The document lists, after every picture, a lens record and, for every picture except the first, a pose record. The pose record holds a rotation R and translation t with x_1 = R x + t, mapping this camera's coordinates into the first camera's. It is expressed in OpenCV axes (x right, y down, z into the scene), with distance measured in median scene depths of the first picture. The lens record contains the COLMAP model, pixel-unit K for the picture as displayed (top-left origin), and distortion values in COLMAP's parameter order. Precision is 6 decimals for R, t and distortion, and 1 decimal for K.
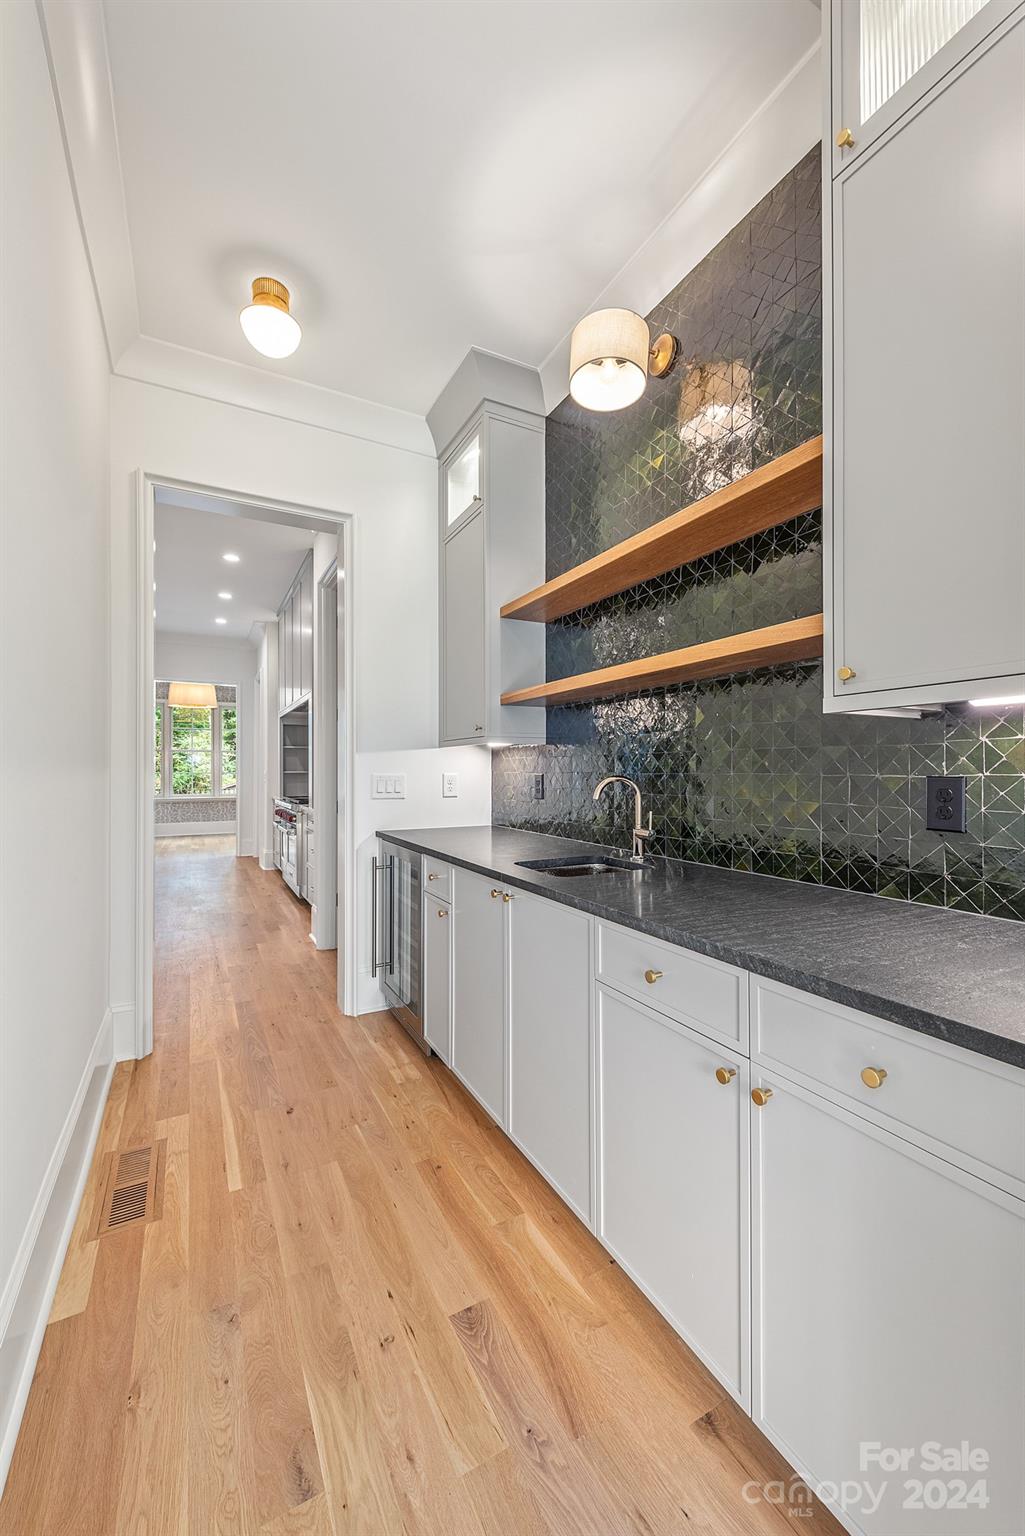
lens RADIAL K [[603.0, 0, 513.9], [0, 603.0, 769.2], [0, 0, 1]] dist [0.008934, -0.001637]
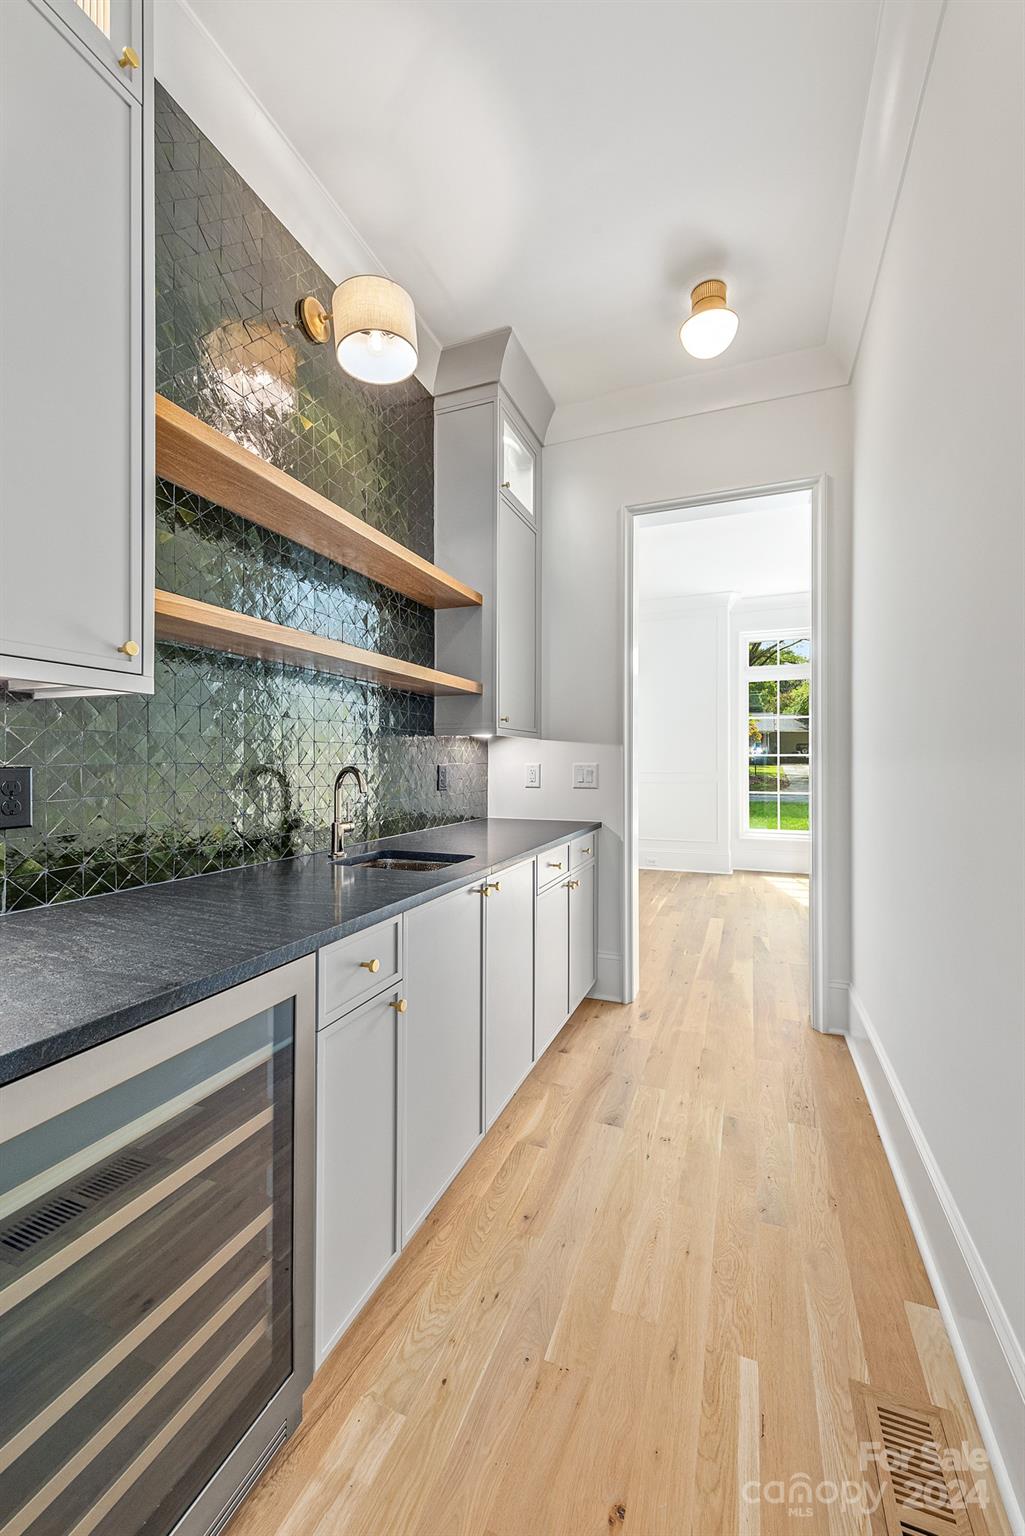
lens RADIAL K [[603.0, 0, 516.7], [0, 603.0, 761.2], [0, 0, 1]] dist [0.008934, -0.001637]
pose [[-0.650371, -0.001148, 0.759616, -0.829241], [-0.006635, 0.999969, -0.004169, 0.005412], [-0.759587, -0.007752, -0.650359, 1.690657]]
